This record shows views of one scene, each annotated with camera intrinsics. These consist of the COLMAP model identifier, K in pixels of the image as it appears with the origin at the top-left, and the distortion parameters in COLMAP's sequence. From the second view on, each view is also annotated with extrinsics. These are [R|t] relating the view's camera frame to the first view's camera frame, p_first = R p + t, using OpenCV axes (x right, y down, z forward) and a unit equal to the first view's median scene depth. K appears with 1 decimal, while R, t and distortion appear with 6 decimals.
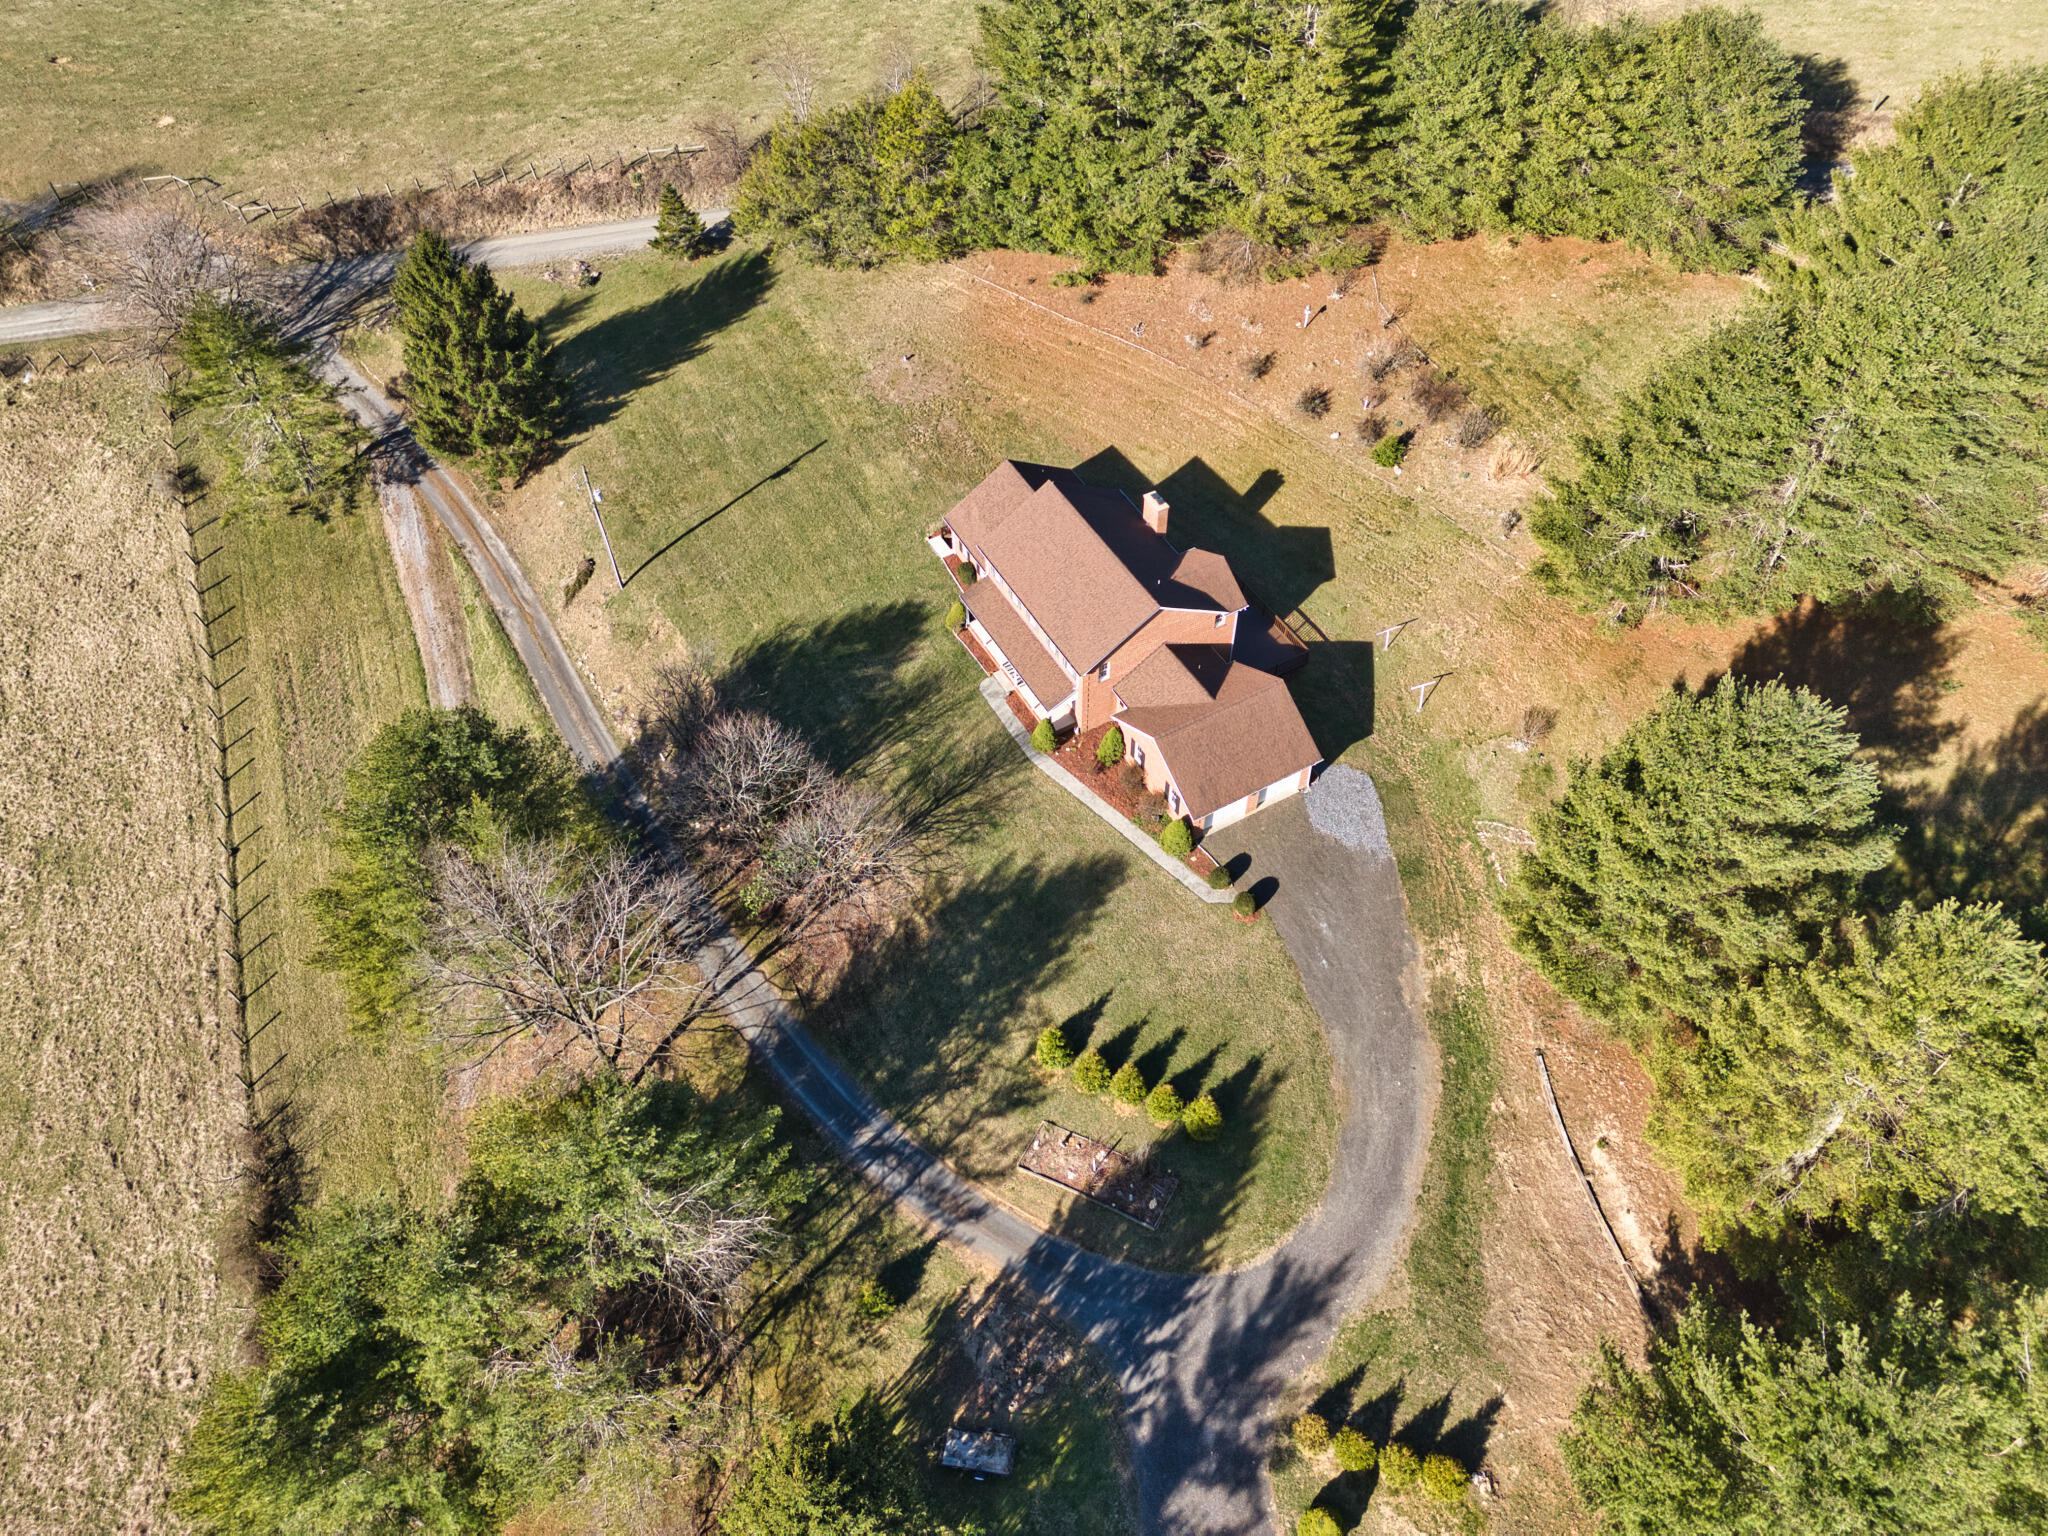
lens RADIAL K [[1425.6, 0, 1026.5], [0, 1425.6, 759.9], [0, 0, 1]] dist [0.077769, -0.073274]
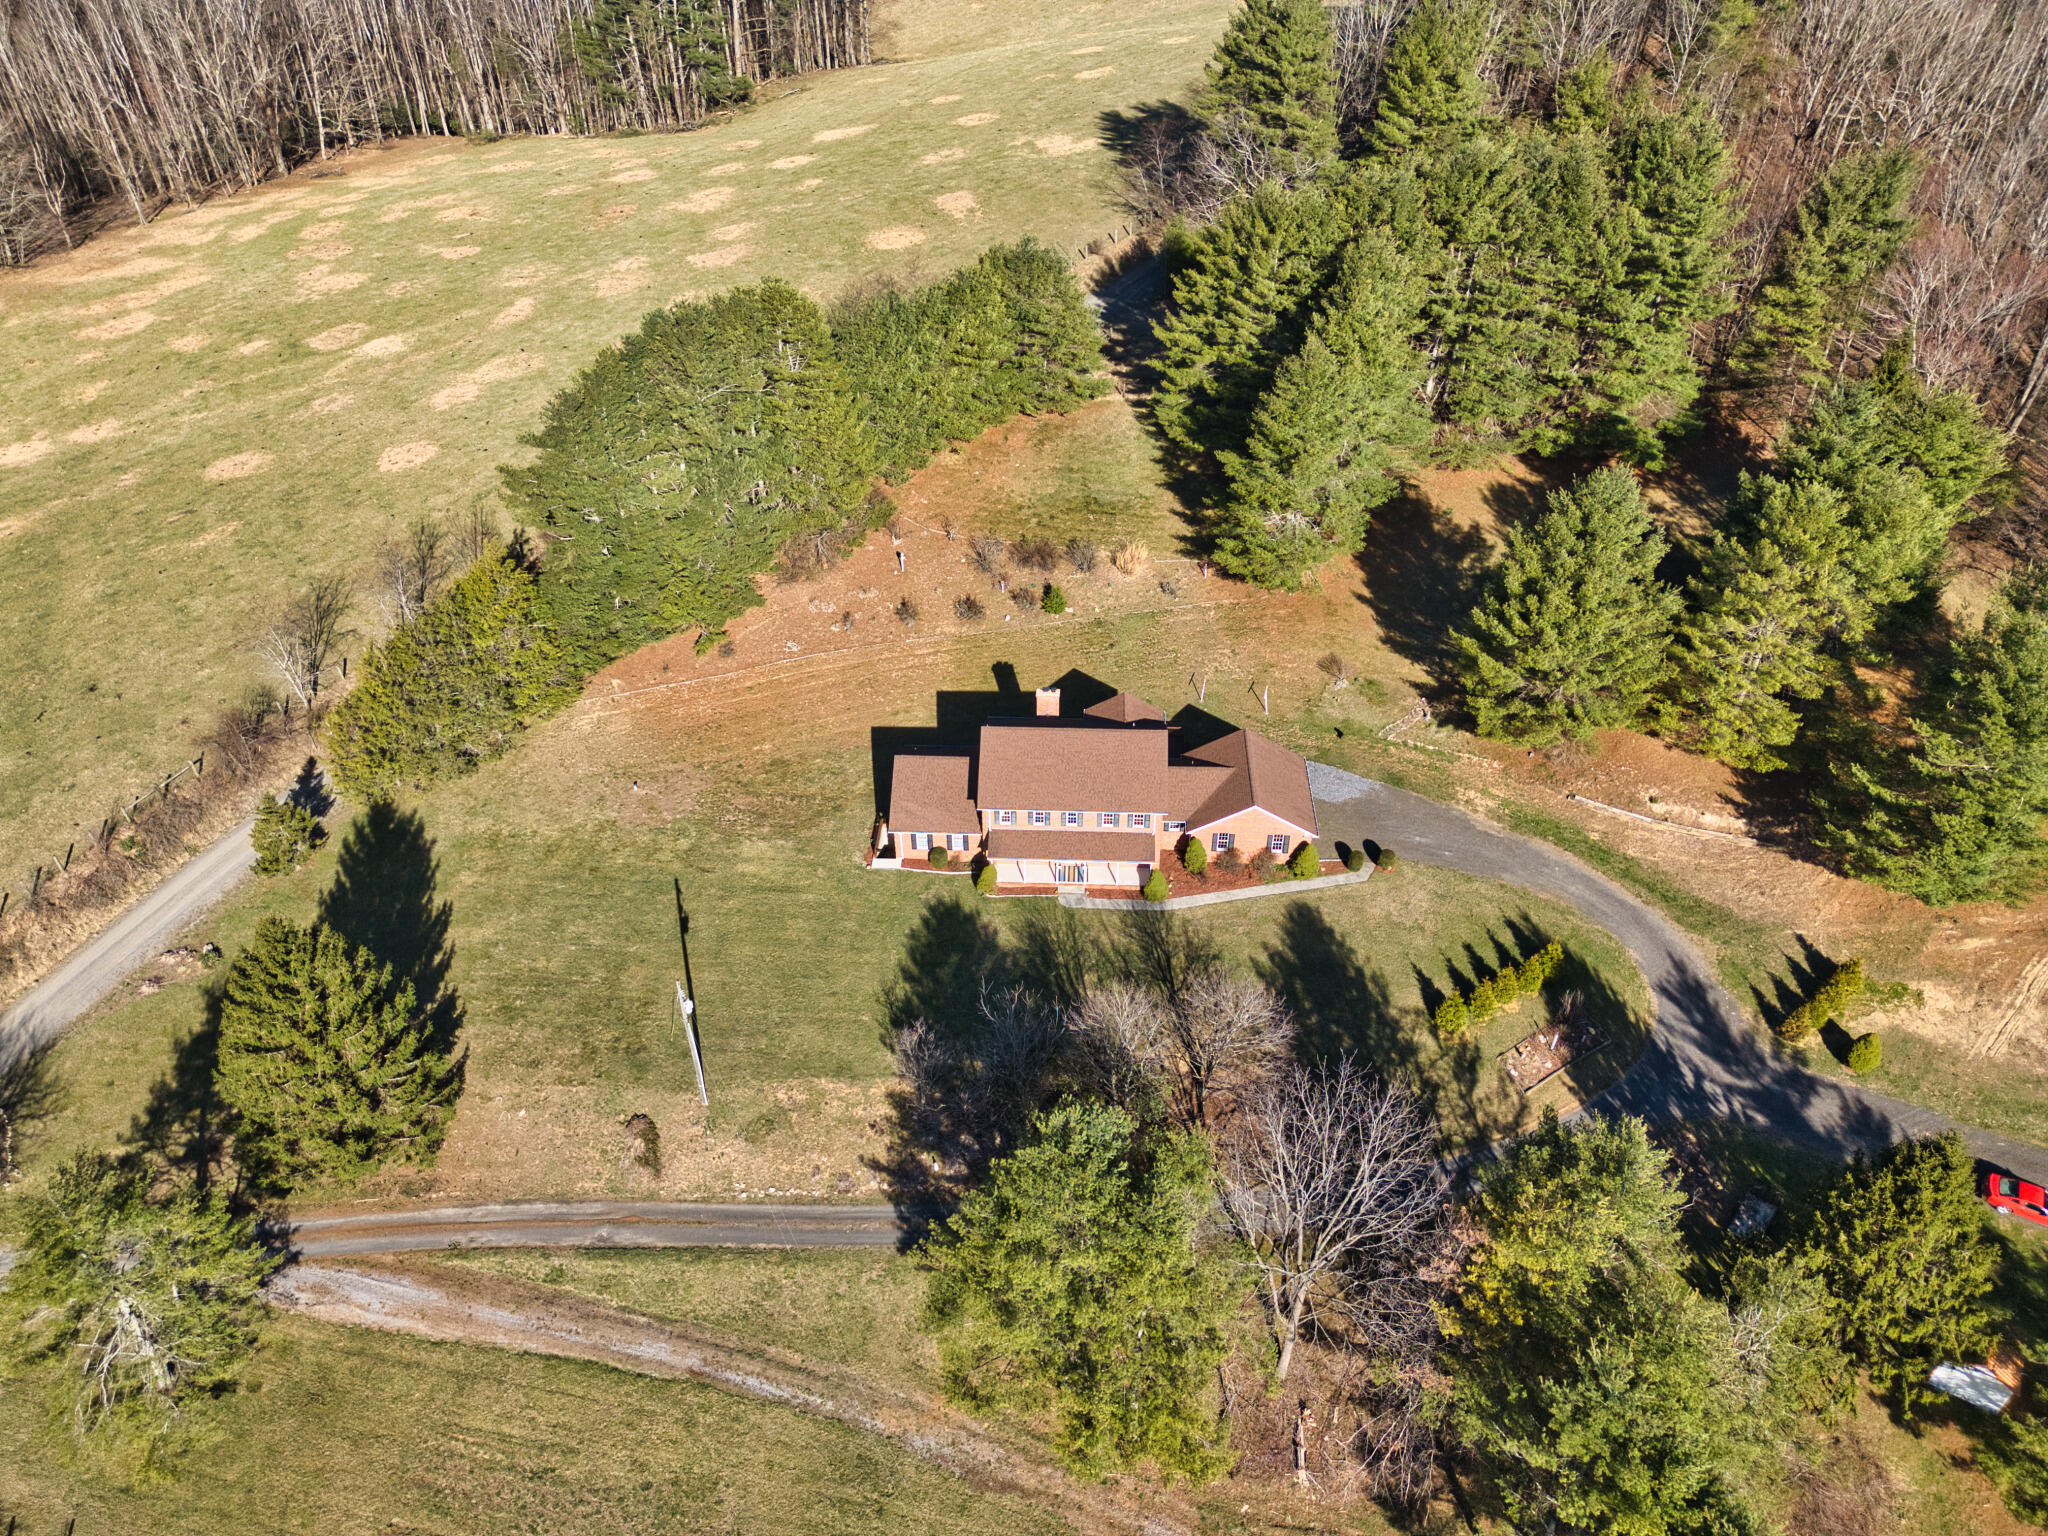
lens RADIAL K [[1442.2, 0, 1029.2], [0, 1442.2, 755.9], [0, 0, 1]] dist [0.053328, -0.030651]
pose [[0.528464, -0.510918, 0.678003, -0.825971], [0.664243, 0.746187, 0.044560, -0.229873], [-0.528684, 0.426810, 0.733707, 0.199810]]
